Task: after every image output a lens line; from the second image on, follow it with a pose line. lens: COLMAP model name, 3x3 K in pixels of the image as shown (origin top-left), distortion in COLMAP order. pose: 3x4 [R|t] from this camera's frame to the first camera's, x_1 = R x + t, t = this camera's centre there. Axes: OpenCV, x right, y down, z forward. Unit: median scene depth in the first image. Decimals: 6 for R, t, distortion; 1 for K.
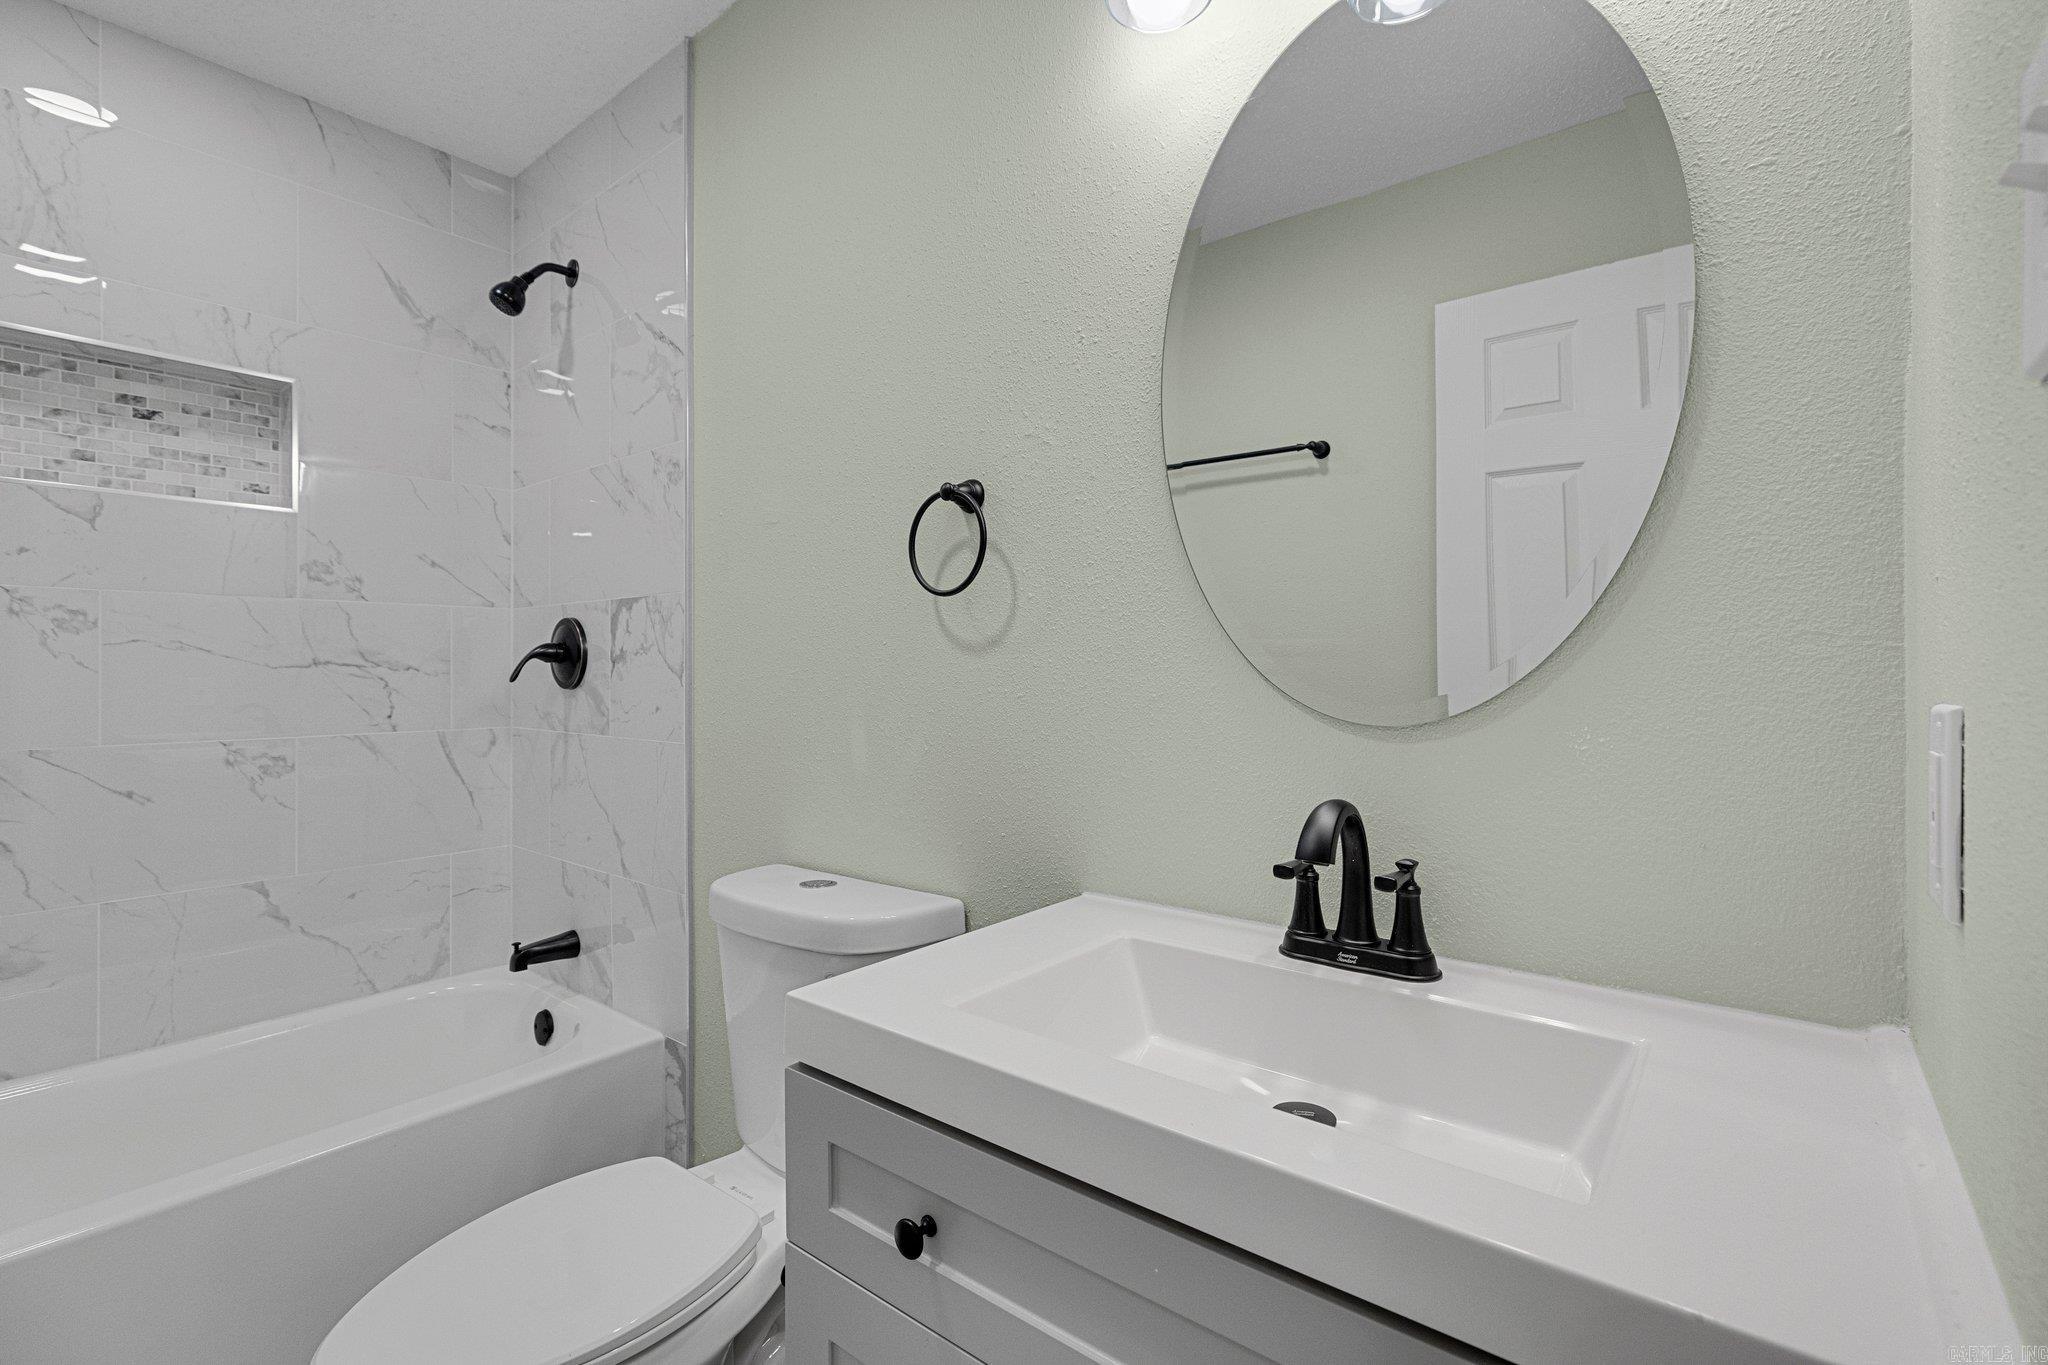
lens RADIAL K [[916.1, 0, 1028.3], [0, 916.1, 669.1], [0, 0, 1]] dist [0.005776, -0.001134]
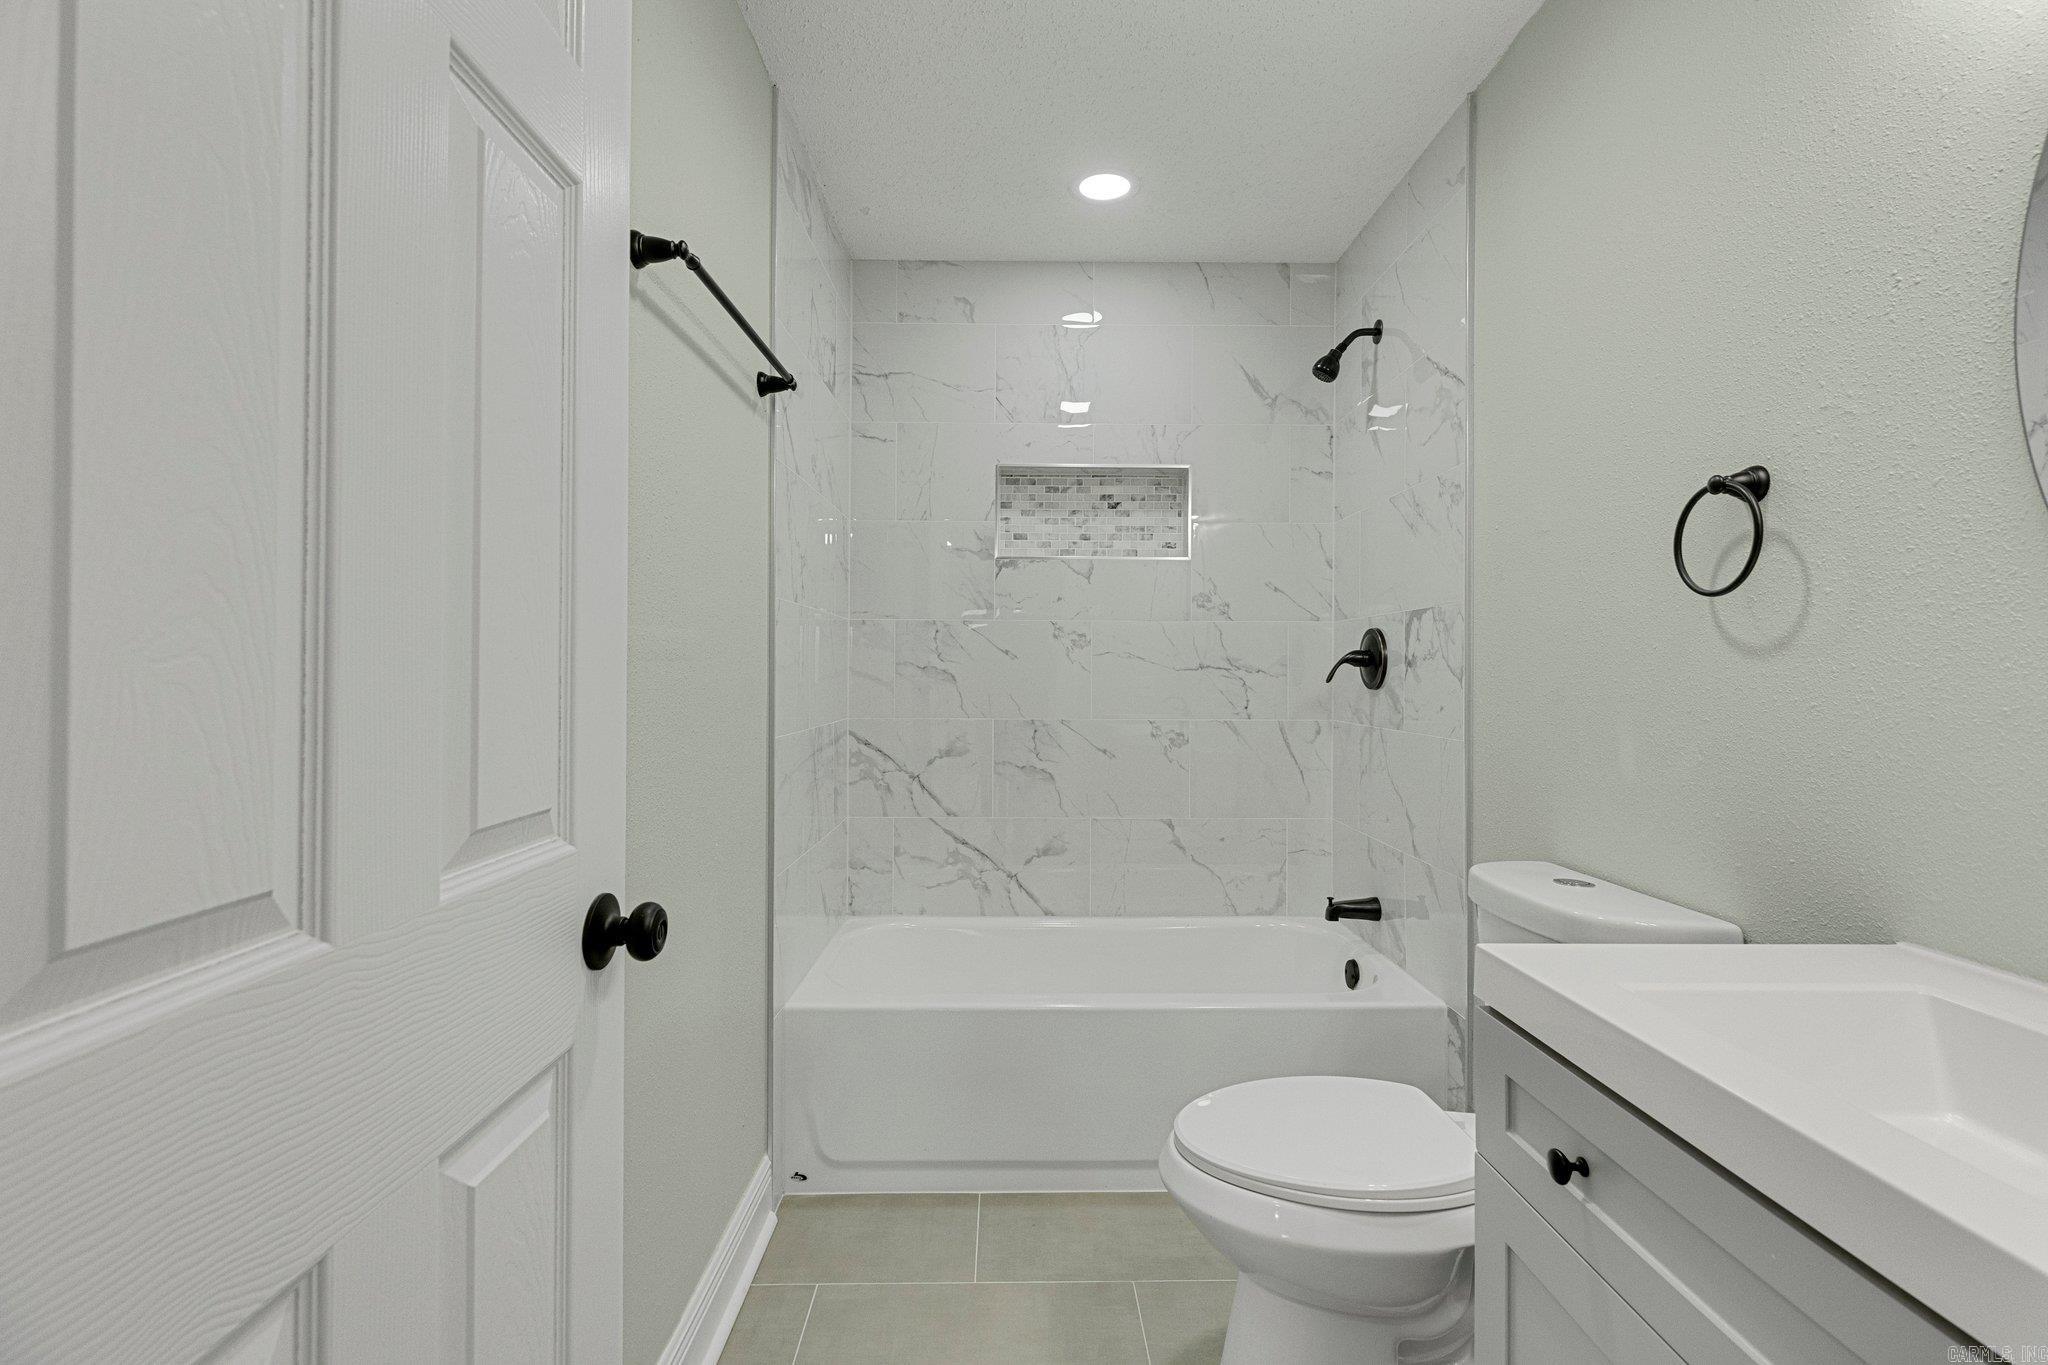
lens RADIAL K [[916.1, 0, 1025.3], [0, 916.1, 673.9], [0, 0, 1]] dist [0.005776, -0.001134]
pose [[0.642922, 0.005937, -0.765909, 0.121866], [-0.004421, 0.999982, 0.004040, -0.000751], [0.765919, 0.000788, 0.642936, -0.098465]]
